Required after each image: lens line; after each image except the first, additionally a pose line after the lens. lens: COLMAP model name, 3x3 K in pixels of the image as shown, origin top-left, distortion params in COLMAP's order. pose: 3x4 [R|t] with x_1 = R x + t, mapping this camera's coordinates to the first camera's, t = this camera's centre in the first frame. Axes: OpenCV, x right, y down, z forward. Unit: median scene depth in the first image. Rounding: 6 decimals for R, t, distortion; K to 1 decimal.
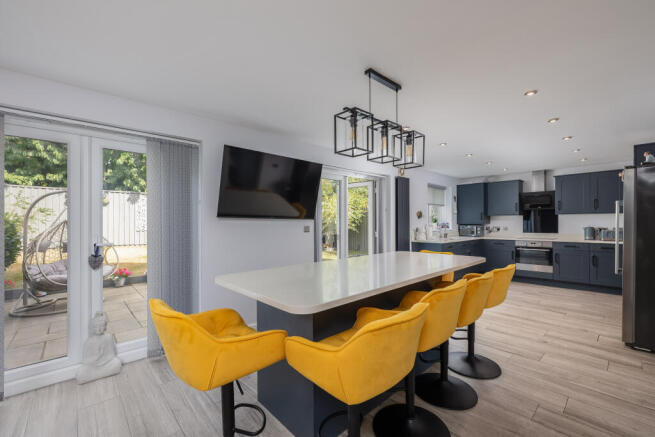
lens RADIAL K [[276.9, 0, 326.9], [0, 276.9, 220.9], [0, 0, 1]] dist [0.001534, -0.000200]
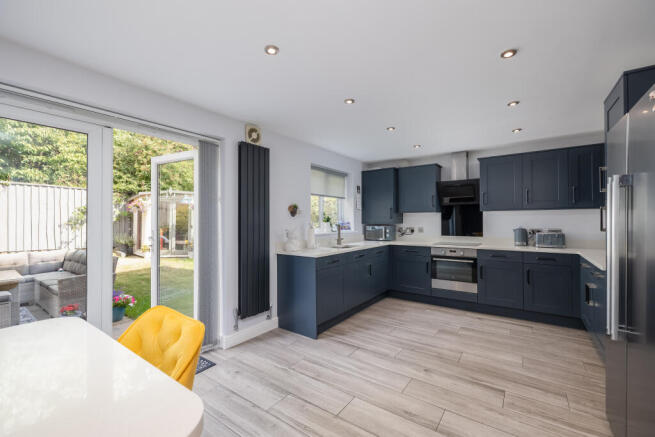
lens RADIAL K [[276.9, 0, 328.2], [0, 276.9, 217.1], [0, 0, 1]] dist [0.001534, -0.000200]
pose [[0.978013, 0.003225, 0.208521, 0.271553], [-0.001687, 0.999970, -0.007554, -0.001261], [-0.208539, 0.007036, 0.977989, 0.356269]]
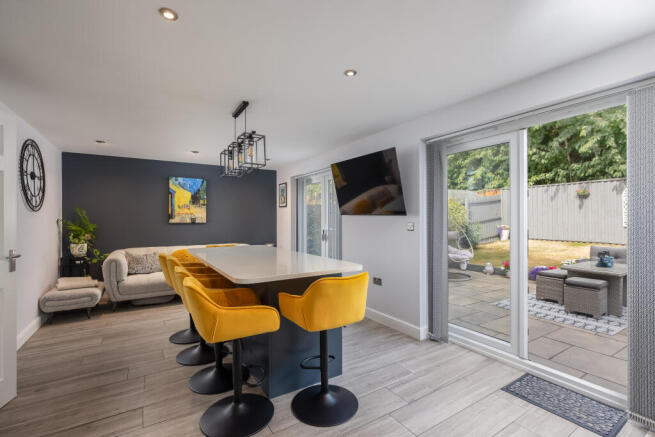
lens RADIAL K [[294.9, 0, 327.6], [0, 294.9, 217.9], [0, 0, 1]] dist [0.001588, 0.000262]
pose [[-0.181281, 0.002486, -0.983428, 1.194731], [0.006552, 0.999978, 0.001320, 0.003635], [0.983410, -0.006204, -0.181293, 1.325678]]
